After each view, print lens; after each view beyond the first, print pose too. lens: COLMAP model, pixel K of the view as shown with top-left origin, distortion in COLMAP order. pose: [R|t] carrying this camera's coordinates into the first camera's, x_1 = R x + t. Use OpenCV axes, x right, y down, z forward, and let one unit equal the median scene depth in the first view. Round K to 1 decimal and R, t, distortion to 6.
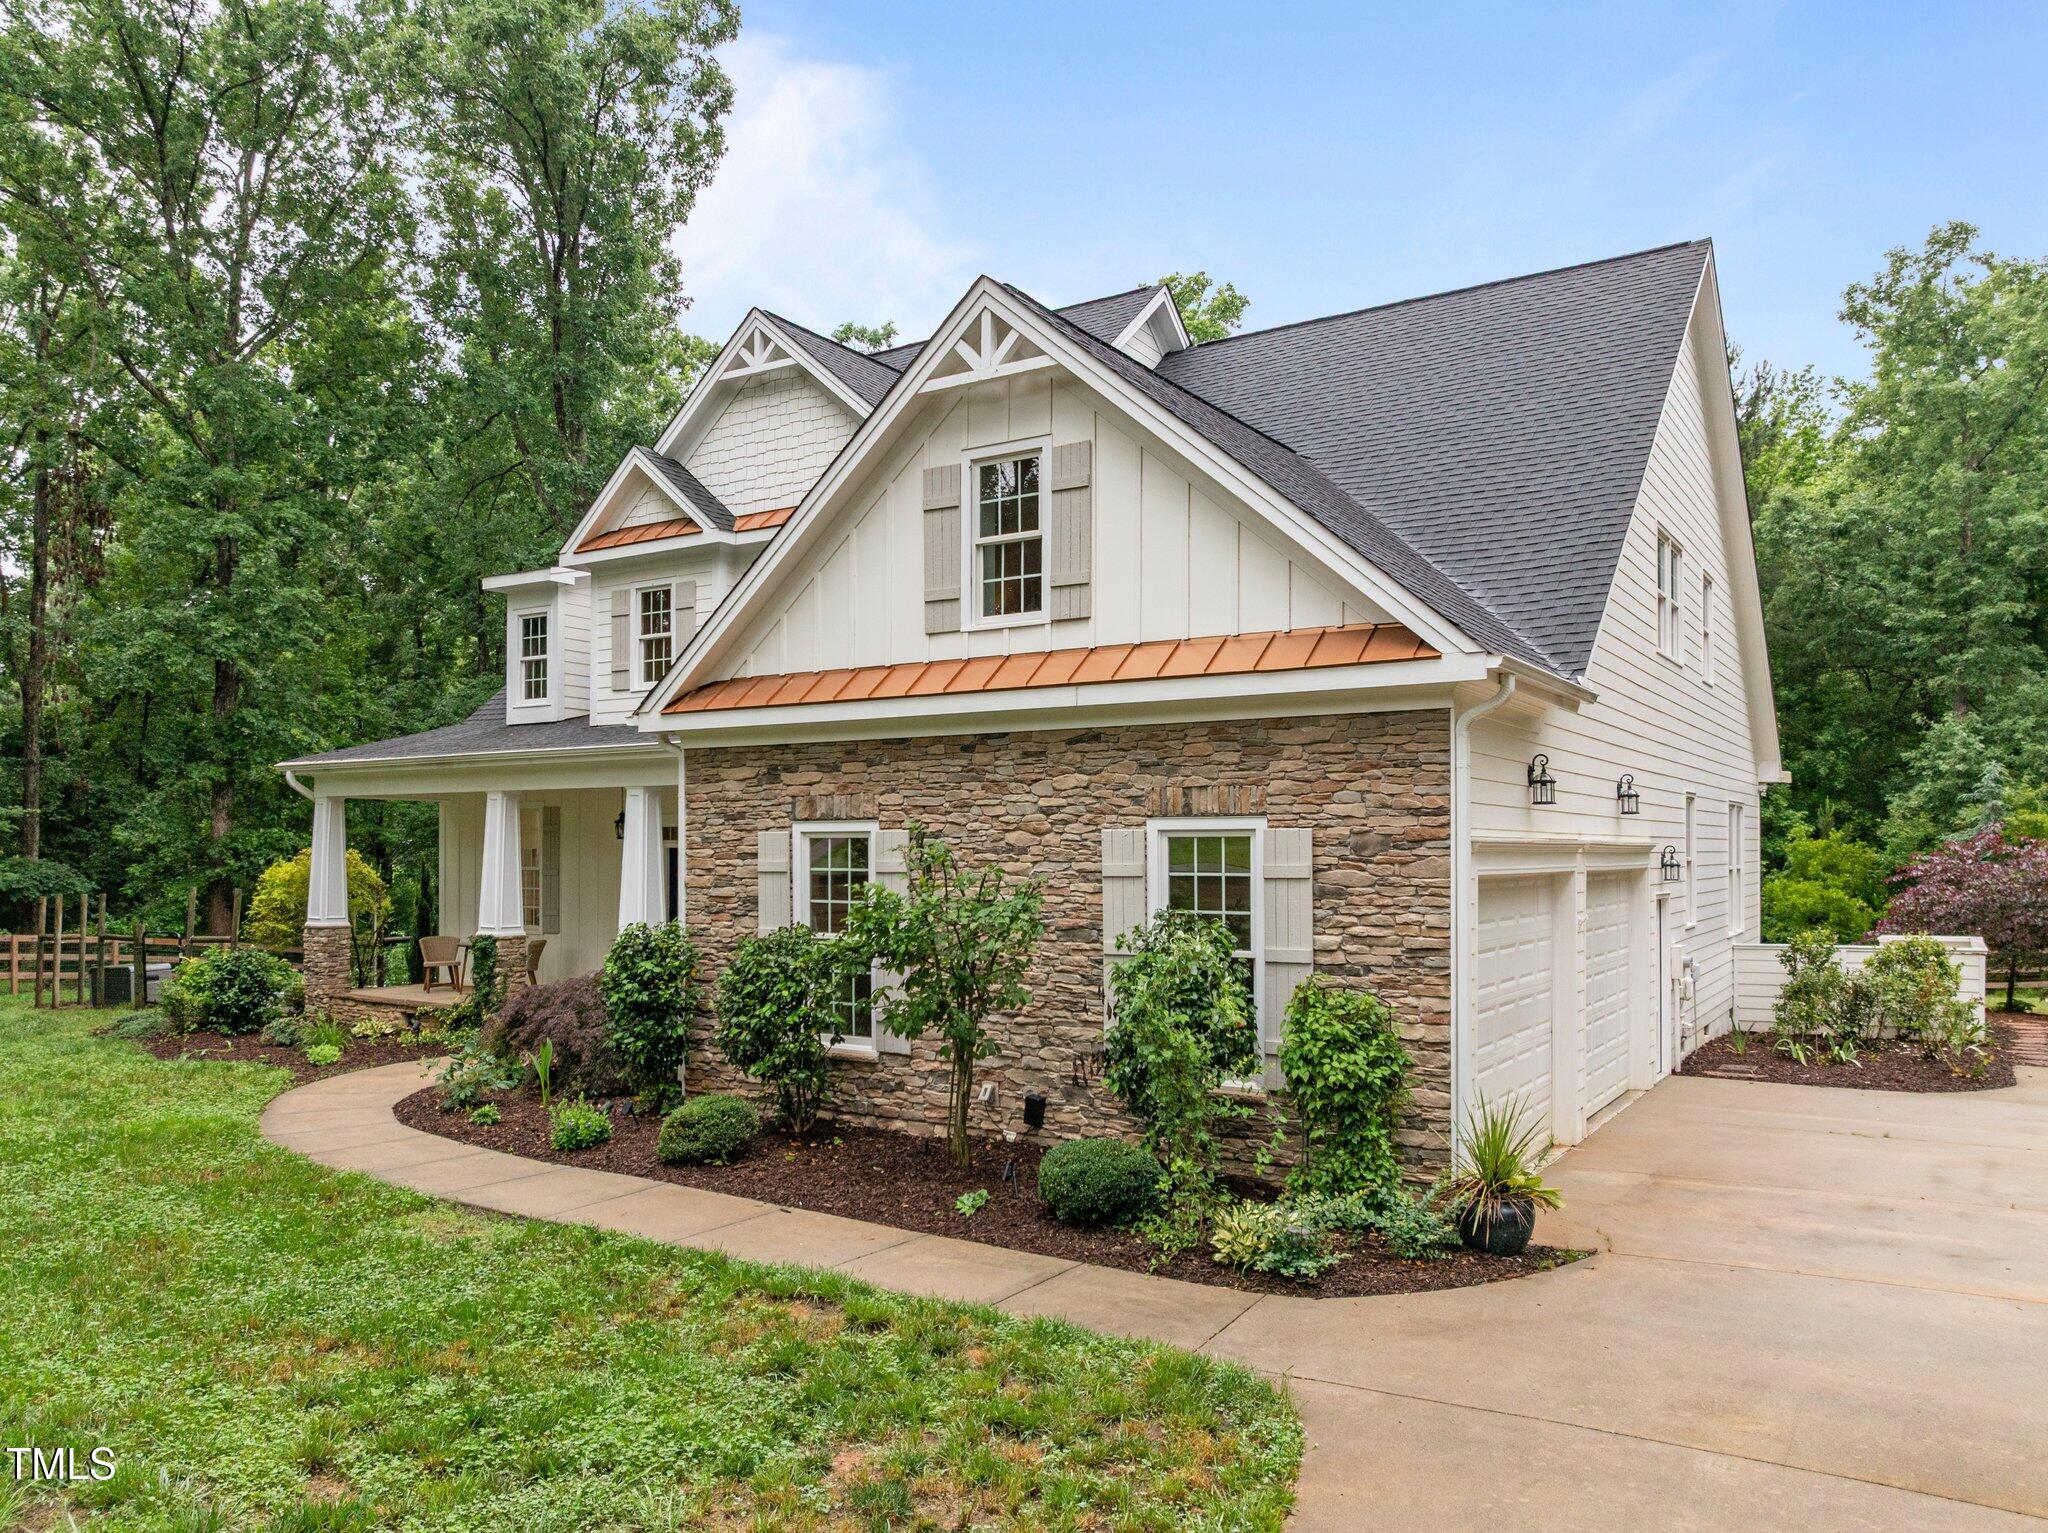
lens RADIAL K [[1601.9, 0, 938.4], [0, 1601.9, 848.9], [0, 0, 1]] dist [-0.042185, 0.016011]
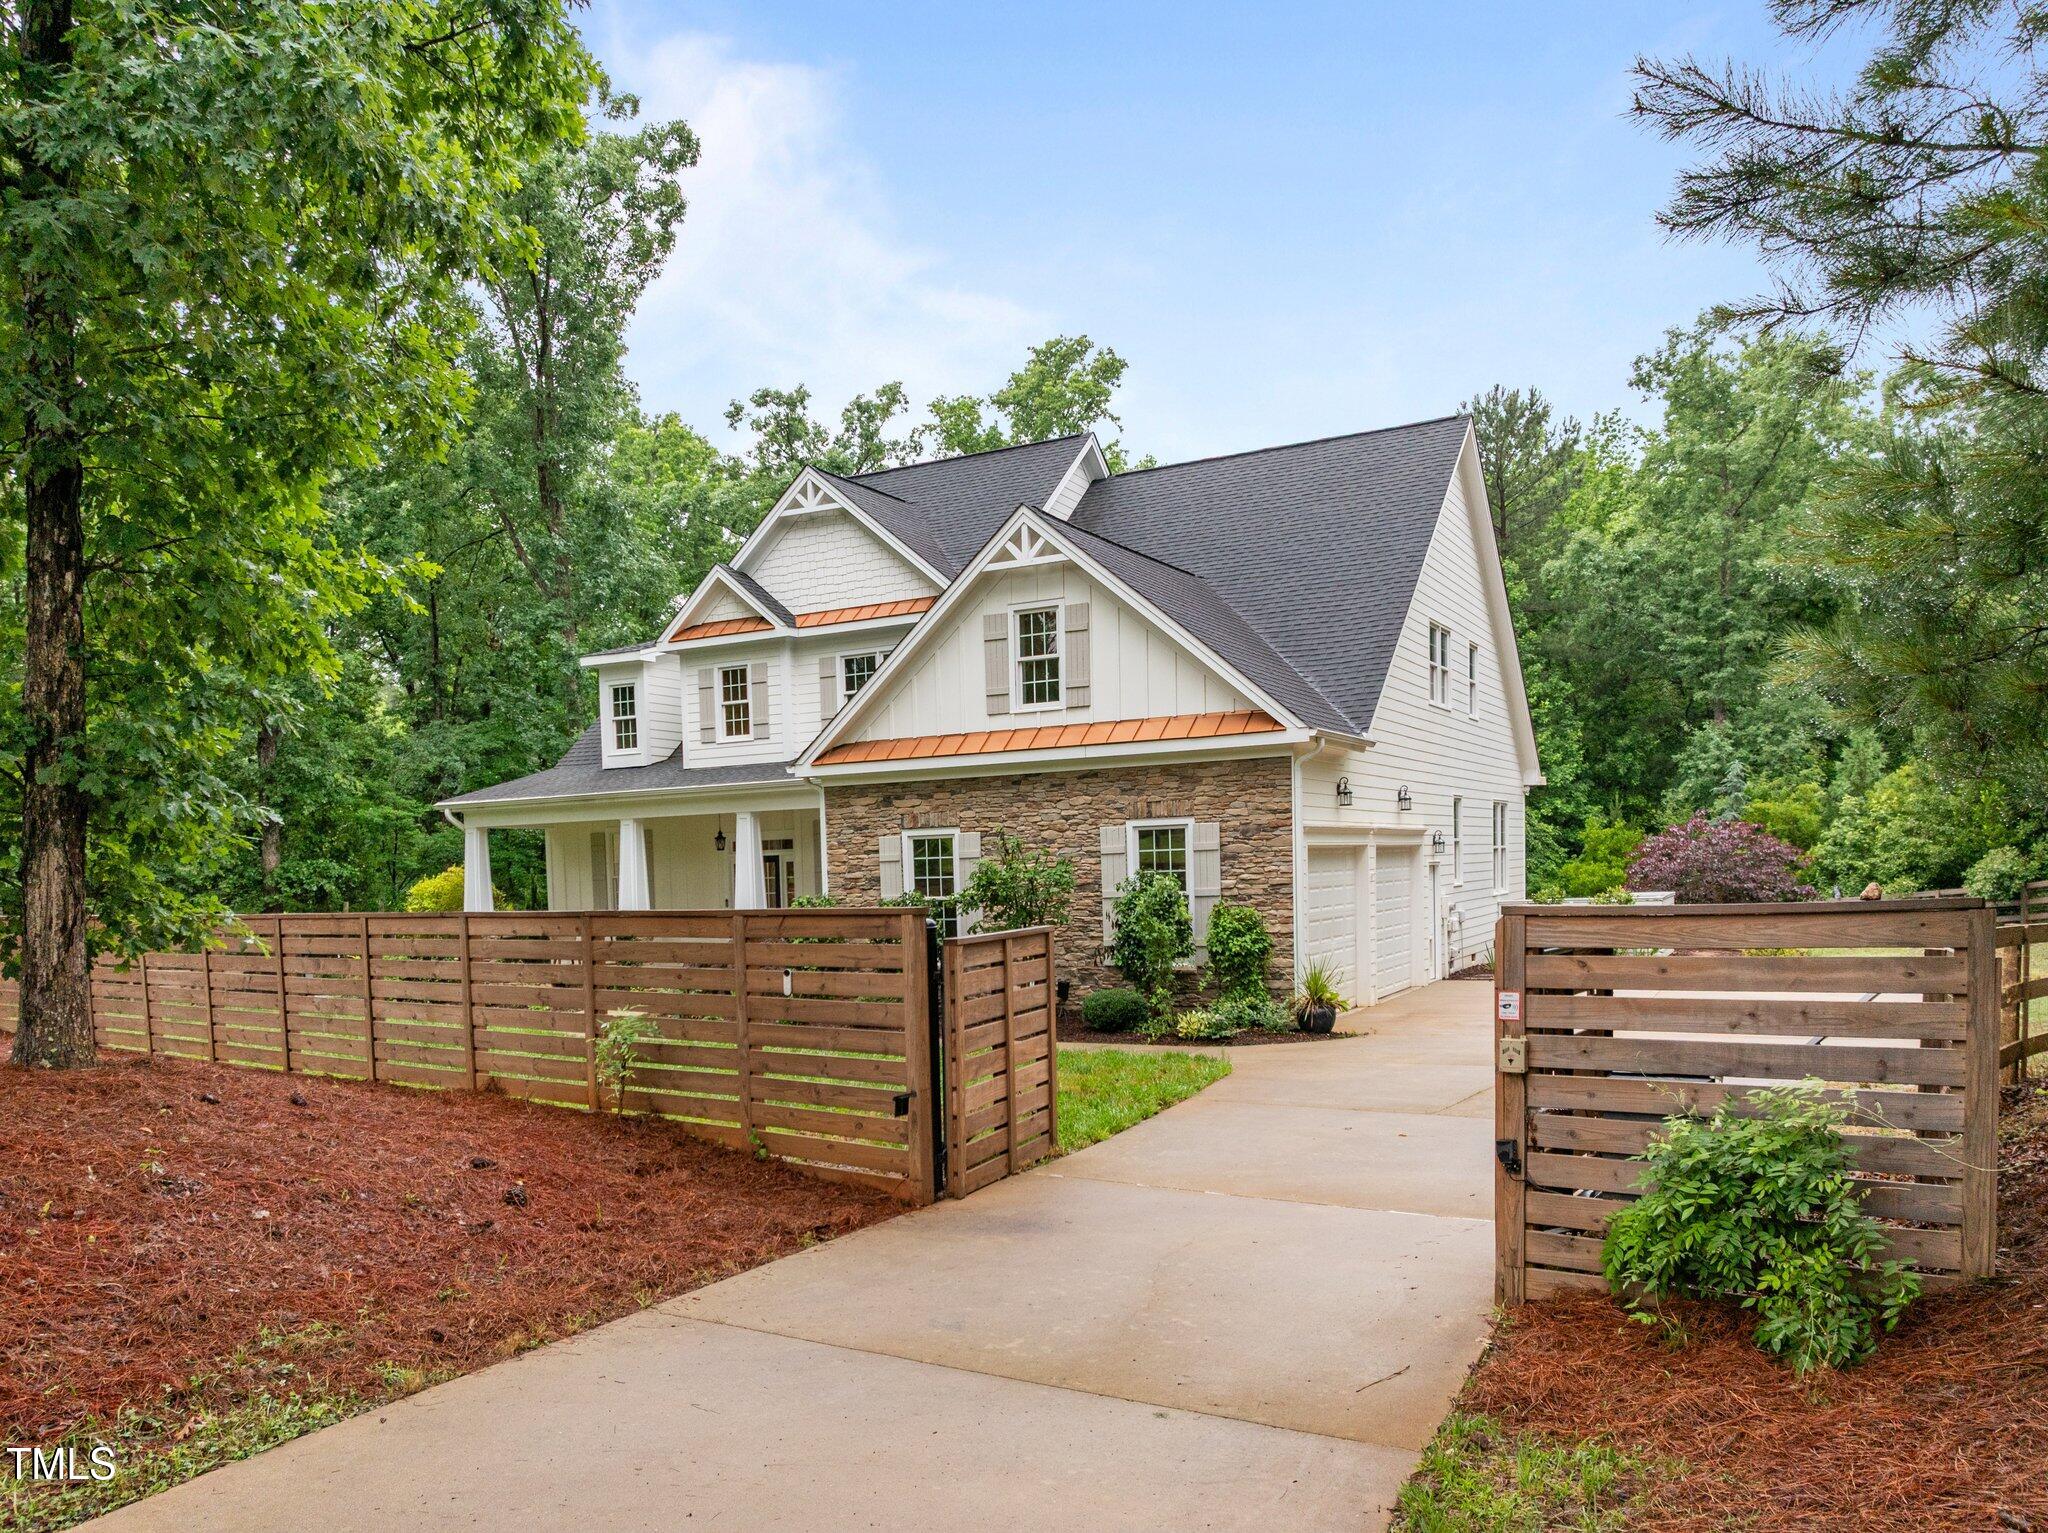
lens RADIAL K [[1743.3, 0, 887.5], [0, 1743.3, 1027.1], [0, 0, 1]] dist [-0.030486, 0.003029]
pose [[0.997164, -0.038329, 0.064776, -0.222682], [0.032500, 0.995523, 0.088756, 0.024557], [-0.067887, -0.086399, 0.993945, -0.769602]]
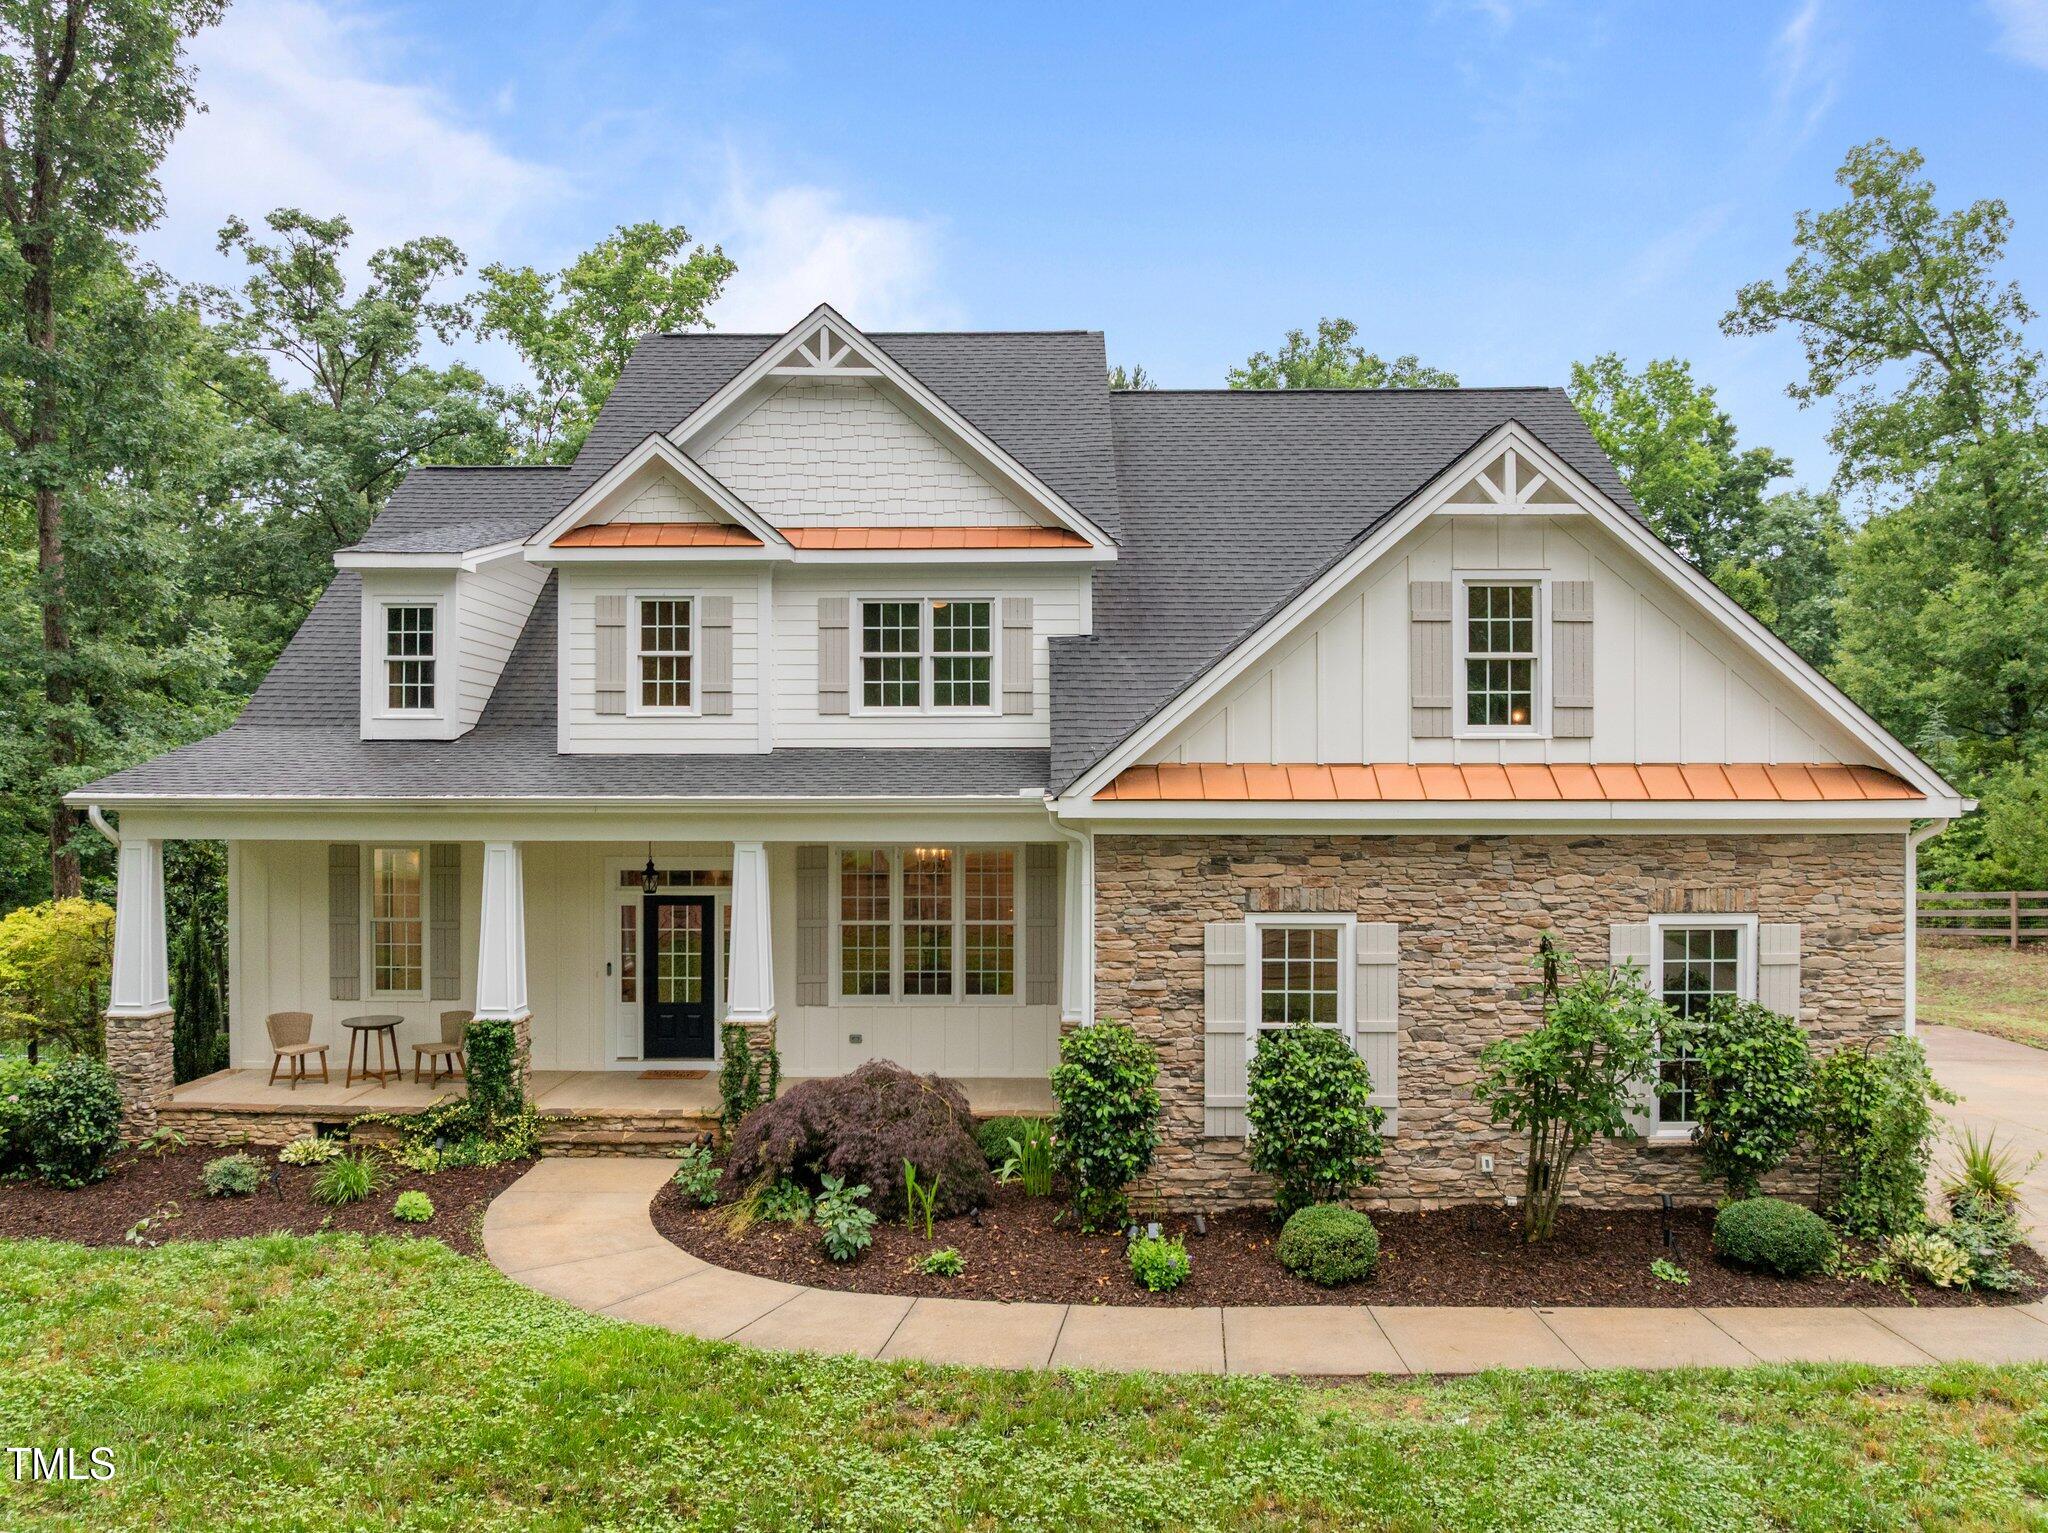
lens RADIAL K [[1630.9, 0, 1026.1], [0, 1630.9, 768.1], [0, 0, 1]] dist [-0.051304, 0.016257]
pose [[0.811420, 0.001242, 0.584463, -0.769453], [-0.001004, 0.999999, -0.000731, -0.103031], [-0.584463, 0.000007, 0.811420, 0.252826]]
